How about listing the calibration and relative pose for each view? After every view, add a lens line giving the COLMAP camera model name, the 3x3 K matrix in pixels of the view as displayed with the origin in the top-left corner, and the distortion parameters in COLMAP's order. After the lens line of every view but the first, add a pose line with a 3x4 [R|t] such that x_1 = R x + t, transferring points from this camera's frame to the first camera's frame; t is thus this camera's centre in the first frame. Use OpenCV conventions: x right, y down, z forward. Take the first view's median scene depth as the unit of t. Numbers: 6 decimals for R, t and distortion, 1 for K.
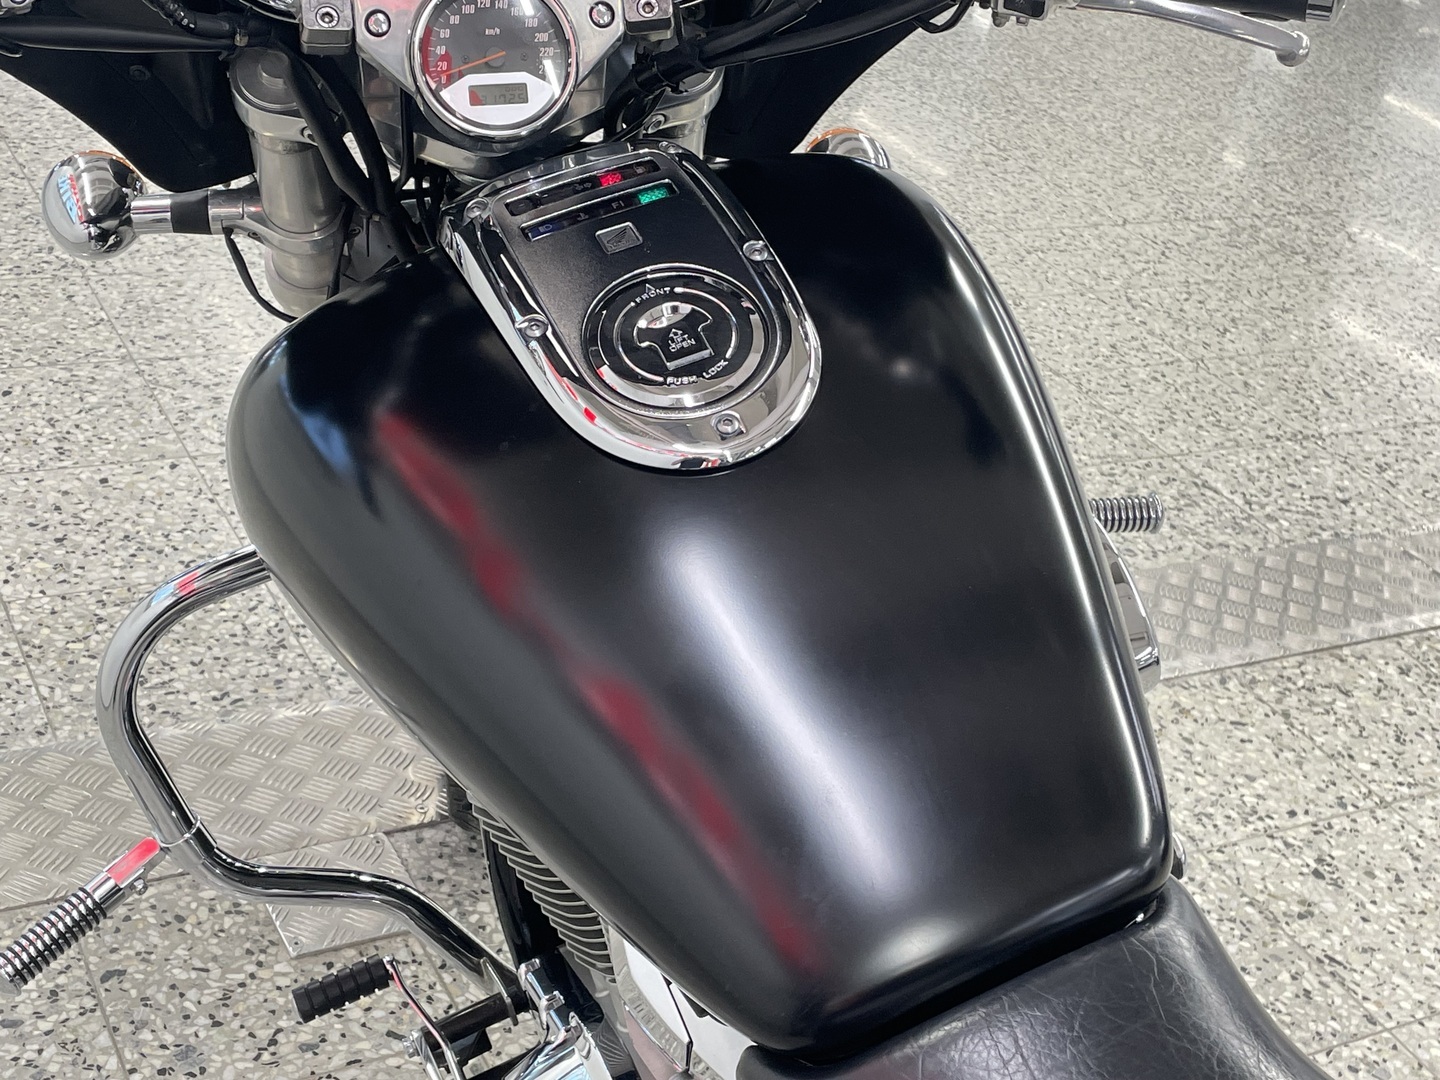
lens RADIAL K [[1972.9, 0, 720.0], [0, 1972.9, 540.0], [0, 0, 1]] dist [0.104801, -0.026142]
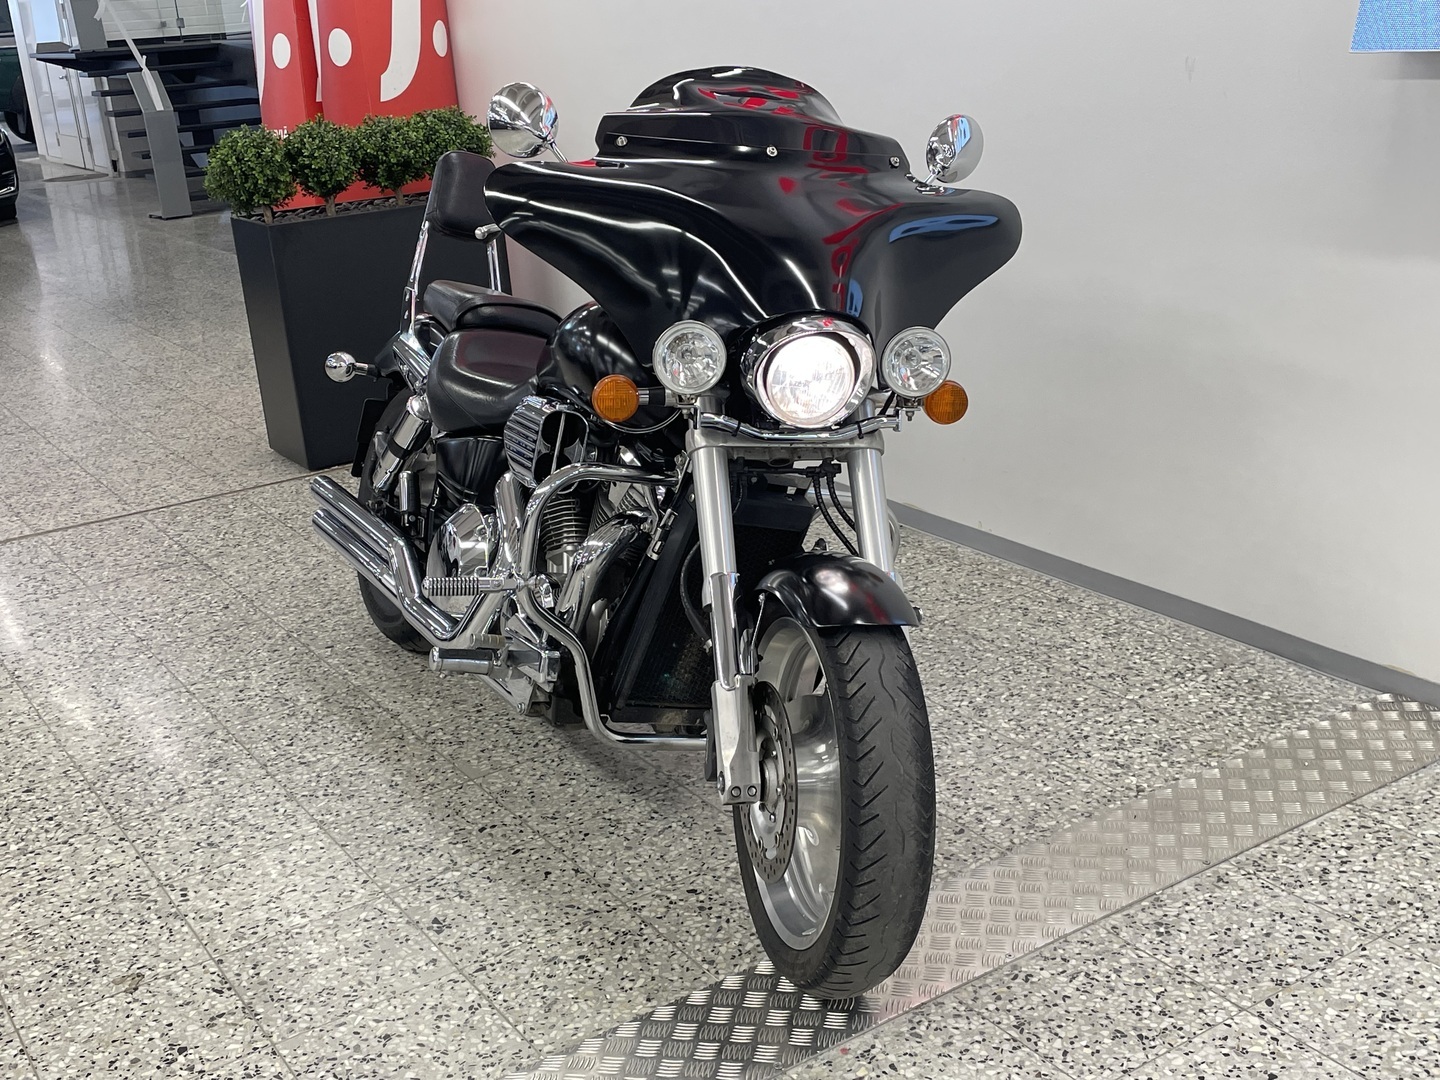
lens RADIAL K [[1639.0, 0, 720.0], [0, 1639.0, 540.0], [0, 0, 1]] dist [0.102482, -0.151018]
pose [[-0.992559, -0.056569, -0.107825, 0.088022], [-0.118107, 0.662641, 0.739566, -0.892148], [0.029613, 0.746798, -0.664392, 1.480164]]
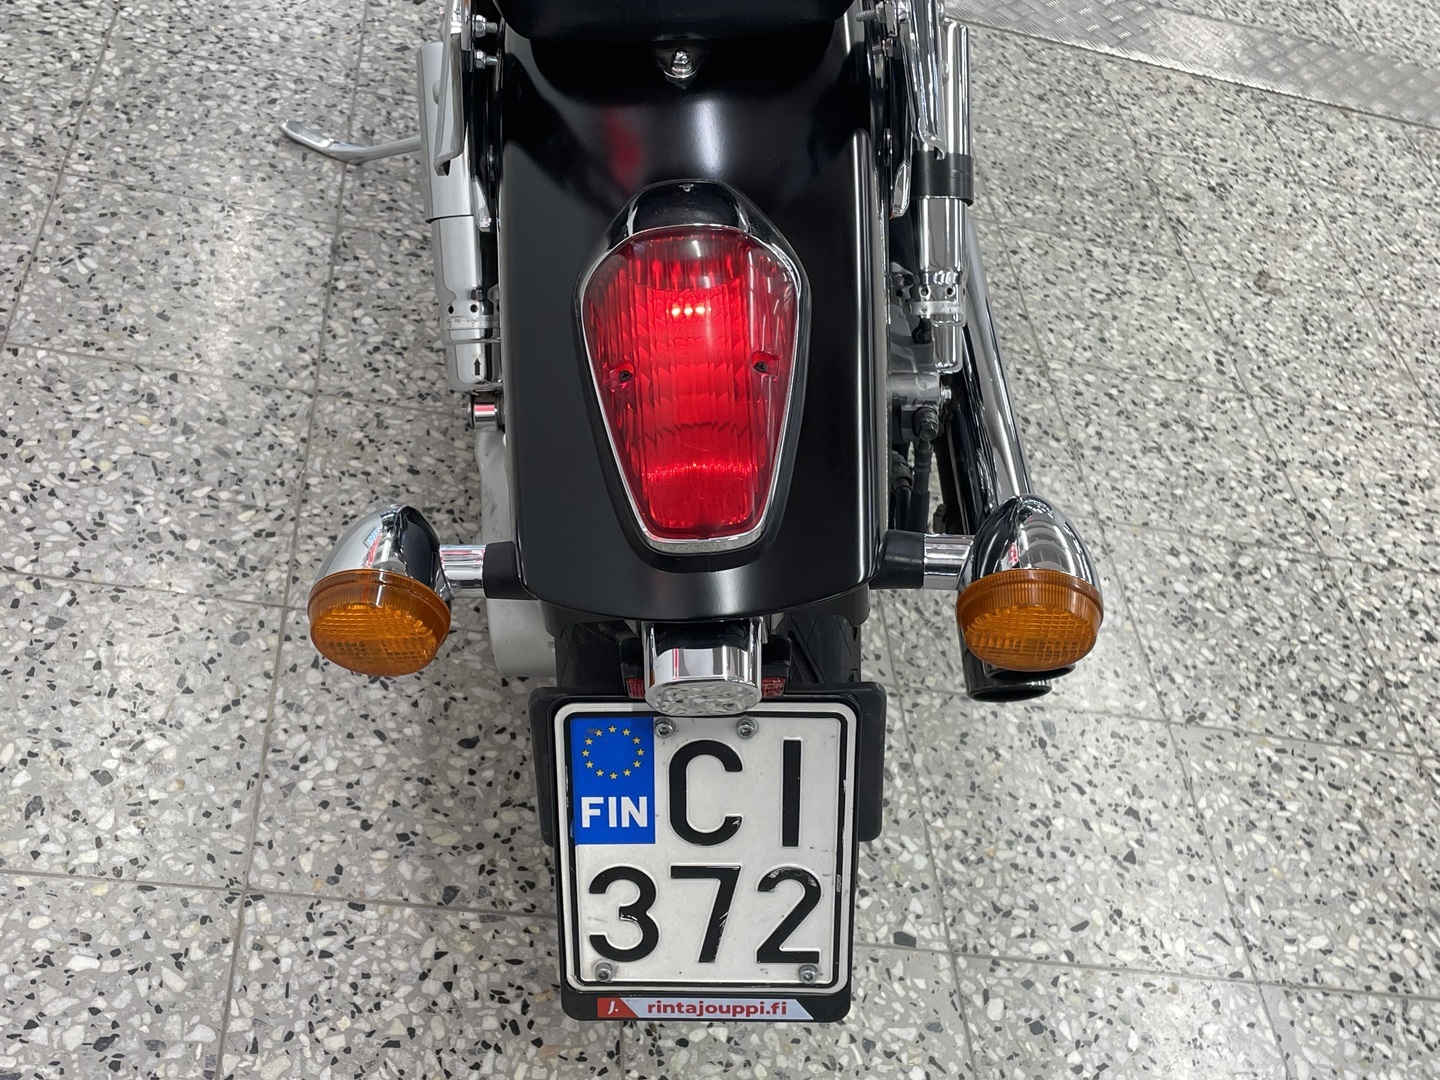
lens RADIAL K [[1675.4, 0, 704.4], [0, 1675.4, 534.7], [0, 0, 1]] dist [0.116538, -0.192007]
pose [[0.911023, 0.346429, -0.223661, 0.324285], [-0.308559, 0.932530, 0.187562, 0.277379], [0.273548, -0.101861, 0.956450, -0.227826]]
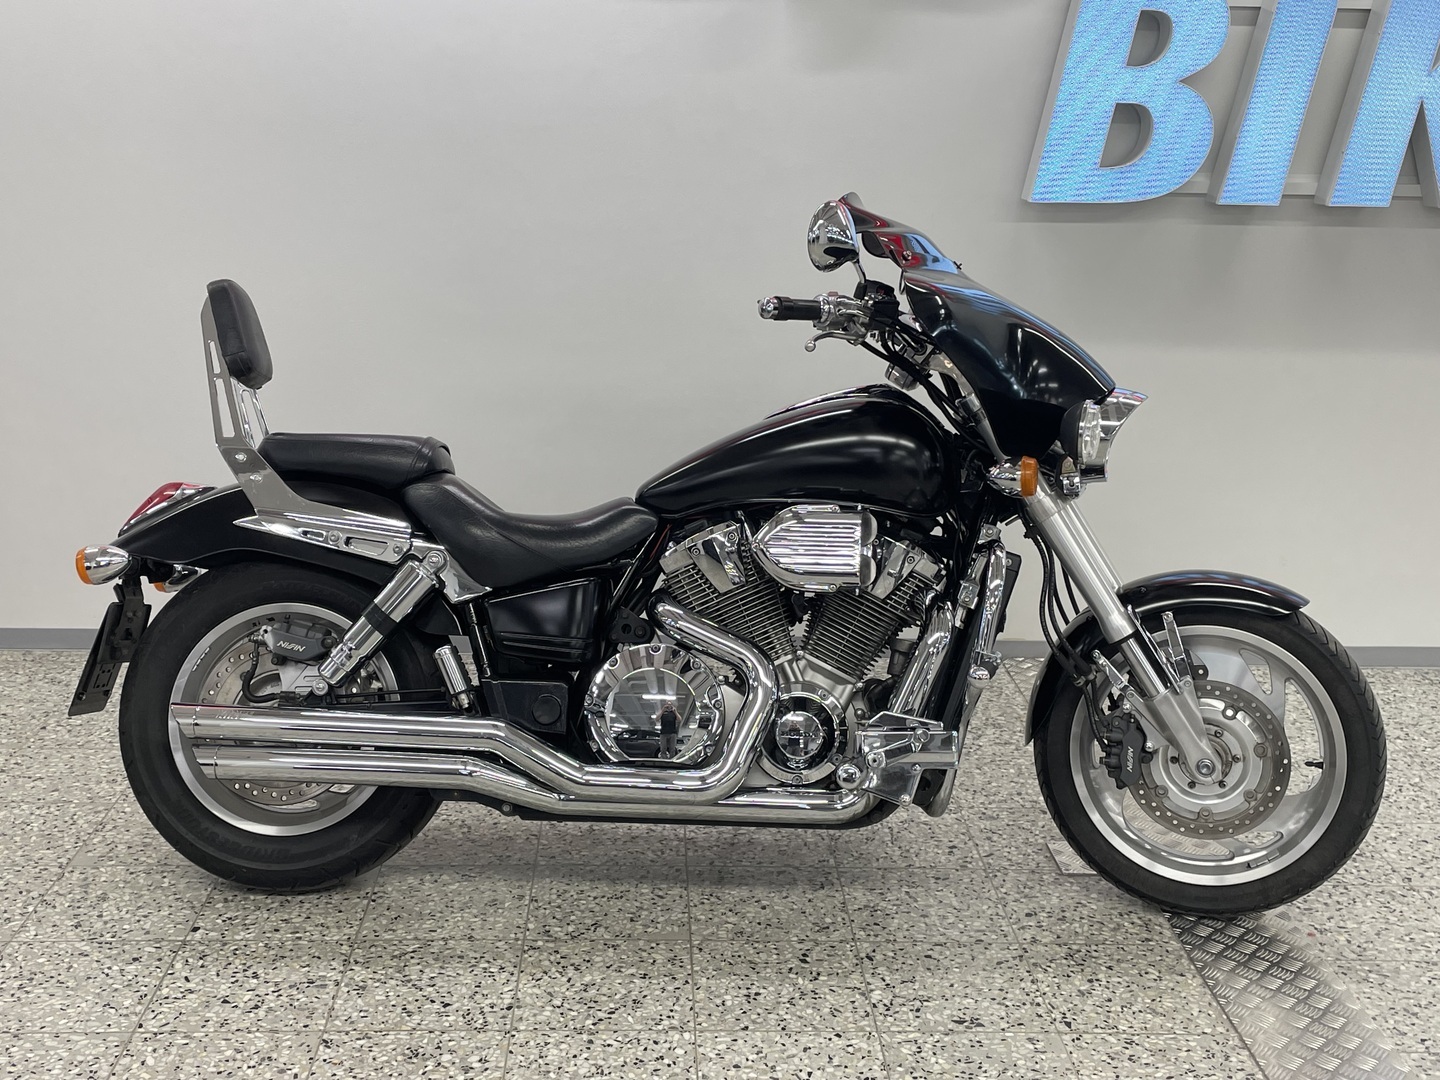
lens RADIAL K [[1687.0, 0, 720.0], [0, 1687.0, 540.0], [0, 0, 1]] dist [0.103529, -0.157810]
pose [[-0.426320, 0.078343, -0.901173, 1.303792], [-0.538253, 0.778709, 0.322329, -0.366490], [0.727004, 0.622475, -0.289811, 0.884057]]
